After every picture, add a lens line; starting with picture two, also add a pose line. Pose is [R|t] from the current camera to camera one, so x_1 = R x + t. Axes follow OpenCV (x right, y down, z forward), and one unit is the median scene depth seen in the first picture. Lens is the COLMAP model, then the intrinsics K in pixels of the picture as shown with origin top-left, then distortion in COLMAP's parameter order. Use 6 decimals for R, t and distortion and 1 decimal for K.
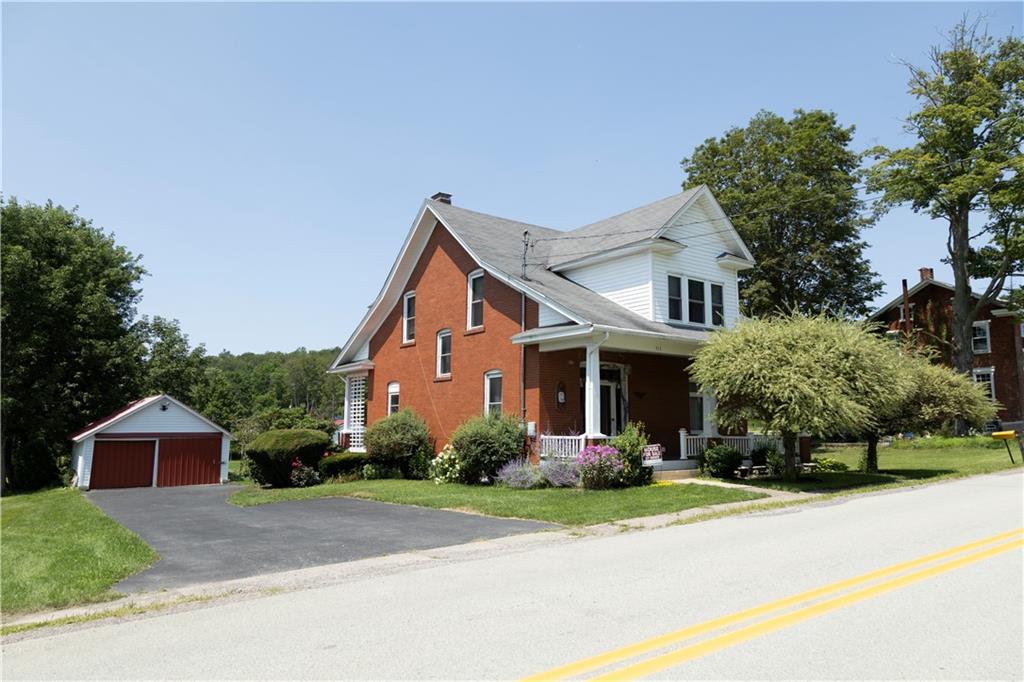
lens RADIAL K [[692.8, 0, 512.0], [0, 692.8, 341.0], [0, 0, 1]] dist [0.020460, 0.000003]
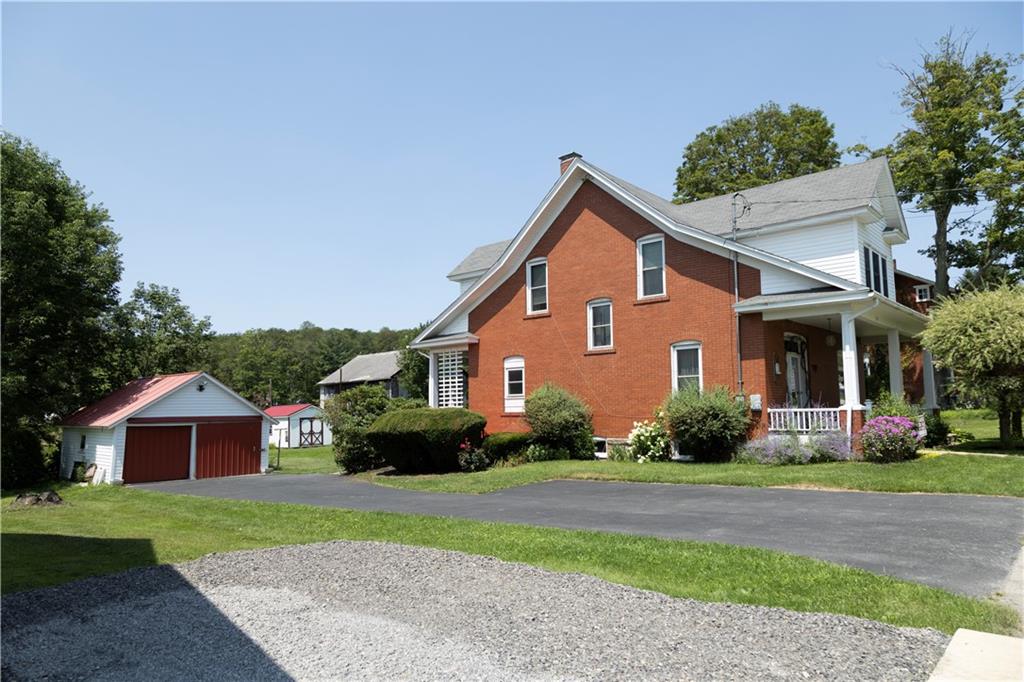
lens RADIAL K [[675.1, 0, 512.0], [0, 675.1, 341.0], [0, 0, 1]] dist [0.005608, 0.004248]
pose [[0.979231, 0.007184, 0.202621, -0.364557], [-0.010996, 0.999783, 0.017696, 0.023314], [-0.202450, -0.019556, 0.979097, 0.125372]]
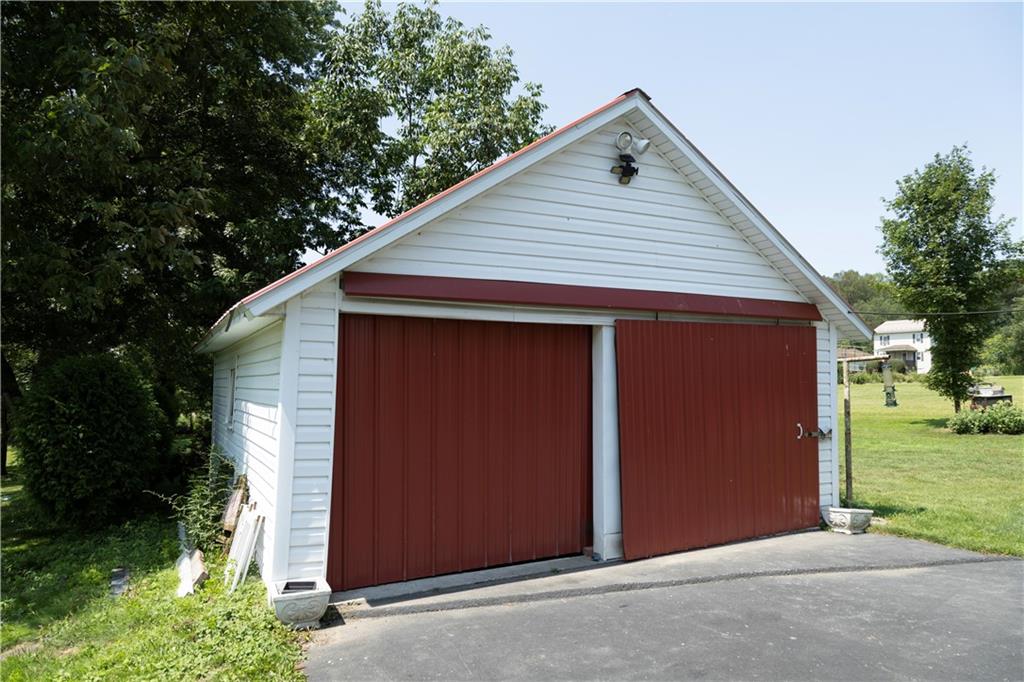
lens RADIAL K [[692.8, 0, 512.0], [0, 692.8, 341.0], [0, 0, 1]] dist [0.020460, 0.000003]
pose [[0.992148, -0.010315, -0.124644, -0.634369], [0.019389, 0.997230, 0.071810, 0.164114], [0.123558, -0.073662, 0.989599, 0.992352]]
